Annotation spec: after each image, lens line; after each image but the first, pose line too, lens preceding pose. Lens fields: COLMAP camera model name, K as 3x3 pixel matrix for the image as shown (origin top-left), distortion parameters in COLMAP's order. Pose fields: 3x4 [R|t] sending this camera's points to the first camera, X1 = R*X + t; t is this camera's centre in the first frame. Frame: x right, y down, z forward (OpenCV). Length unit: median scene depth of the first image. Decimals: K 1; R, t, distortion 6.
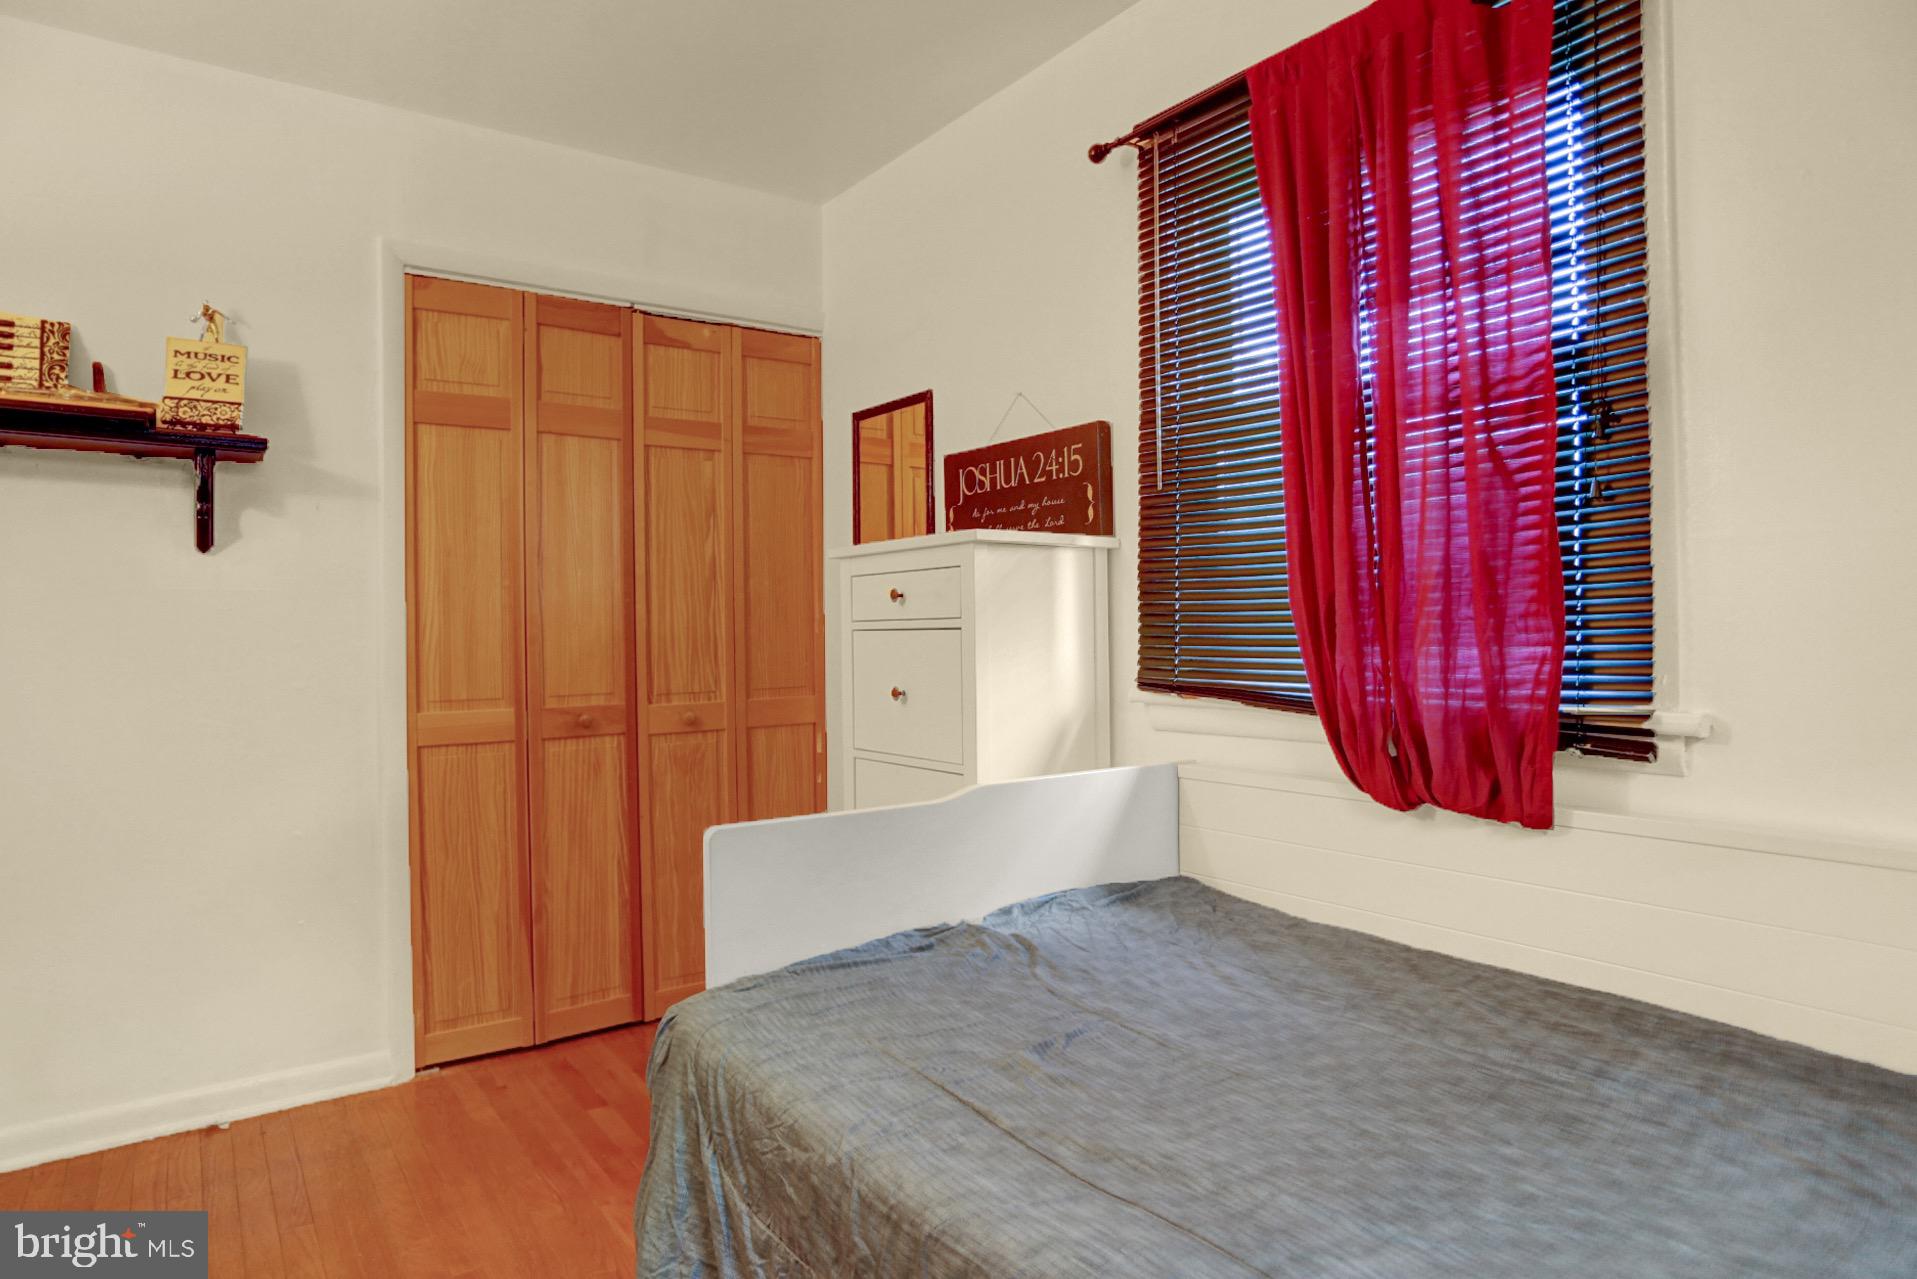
lens RADIAL K [[1061.0, 0, 956.0], [0, 1061.0, 636.5], [0, 0, 1]] dist [-0.060525, 0.022841]
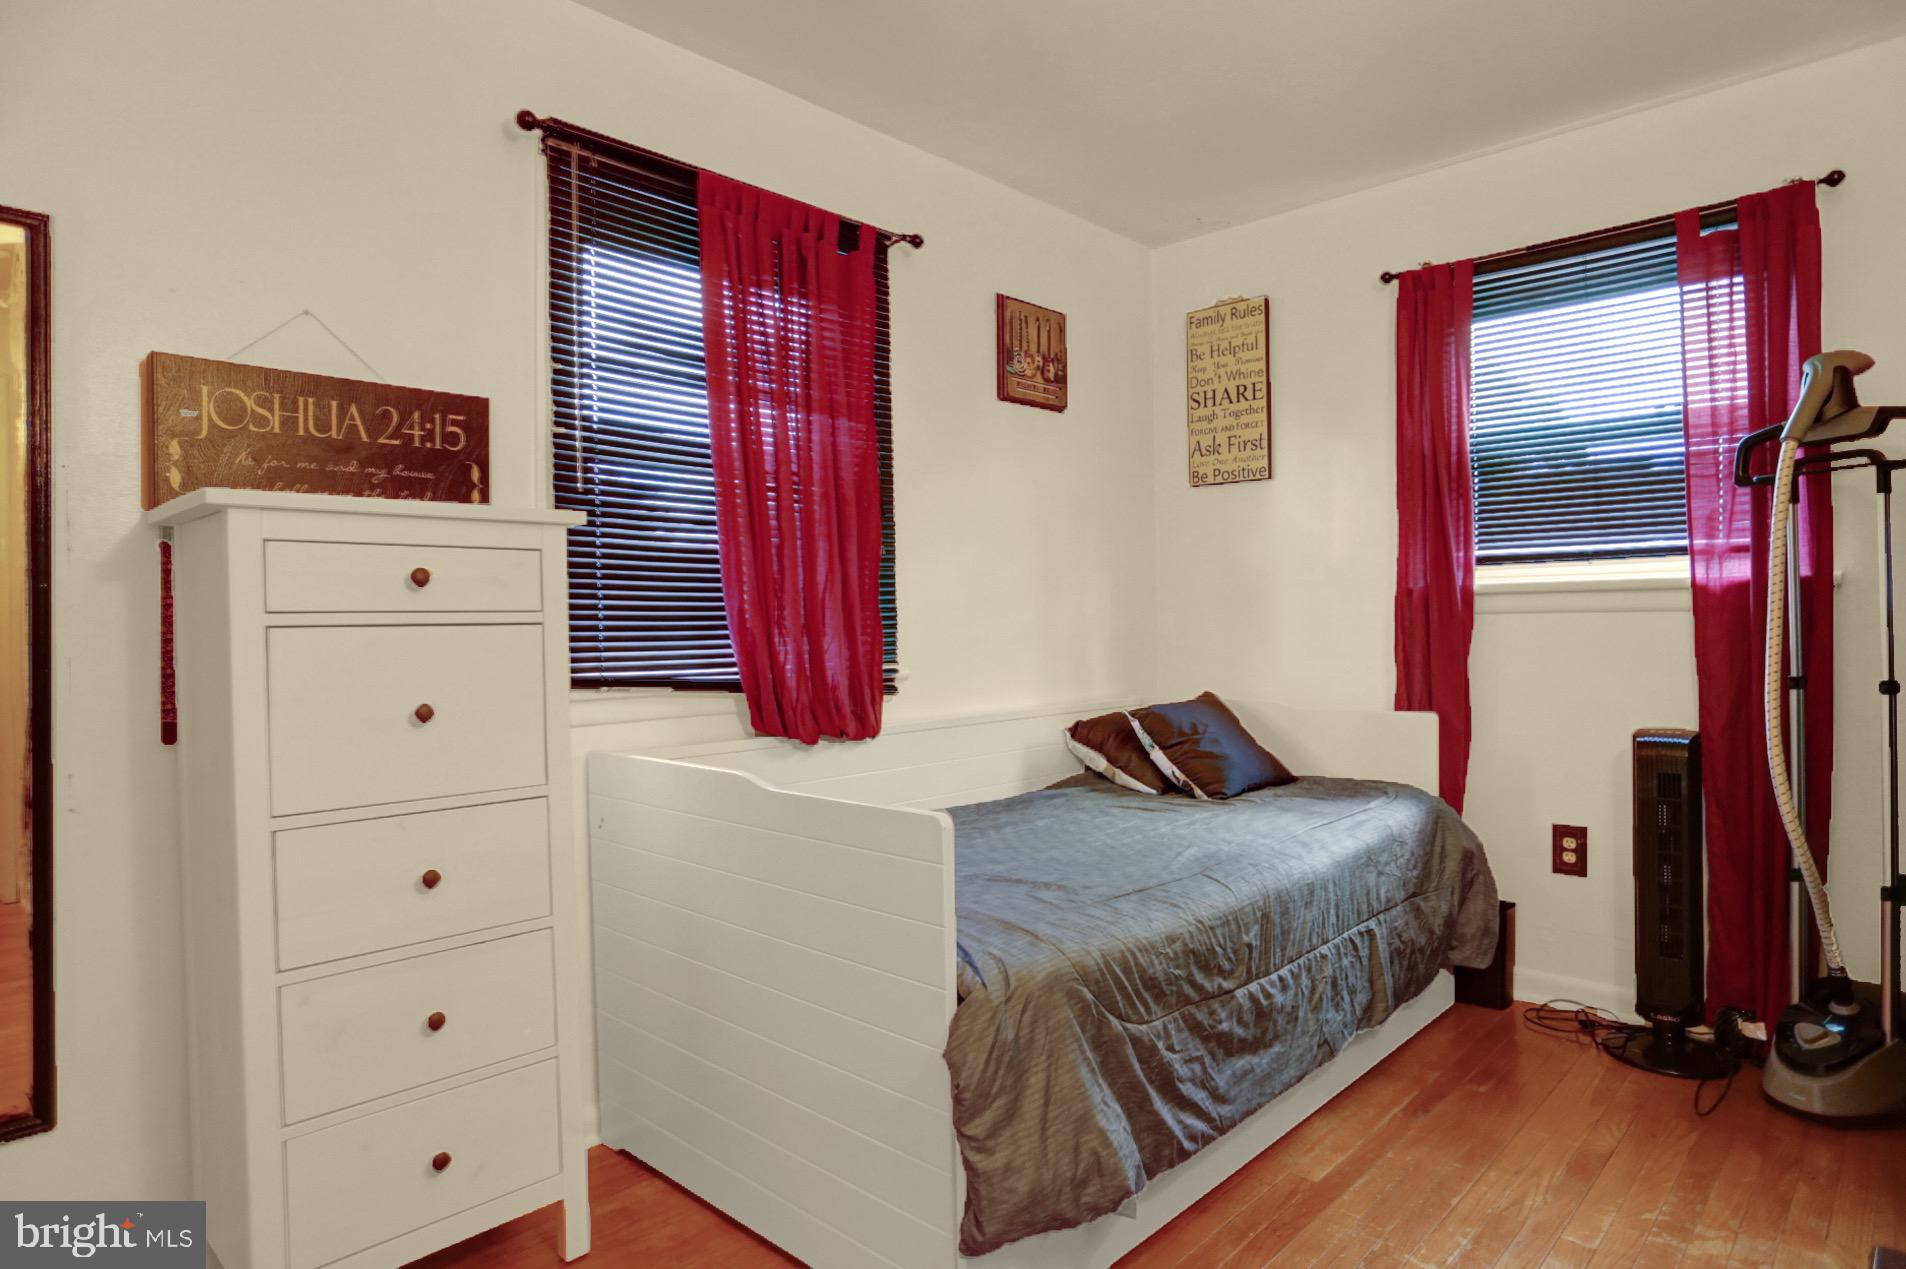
lens RADIAL K [[1054.9, 0, 952.4], [0, 1054.9, 633.6], [0, 0, 1]] dist [-0.060525, 0.022841]
pose [[-0.178824, 0.012103, 0.983807, -0.800817], [0.032461, 0.999453, -0.006395, 0.014429], [-0.983346, 0.030792, -0.179119, 0.774980]]
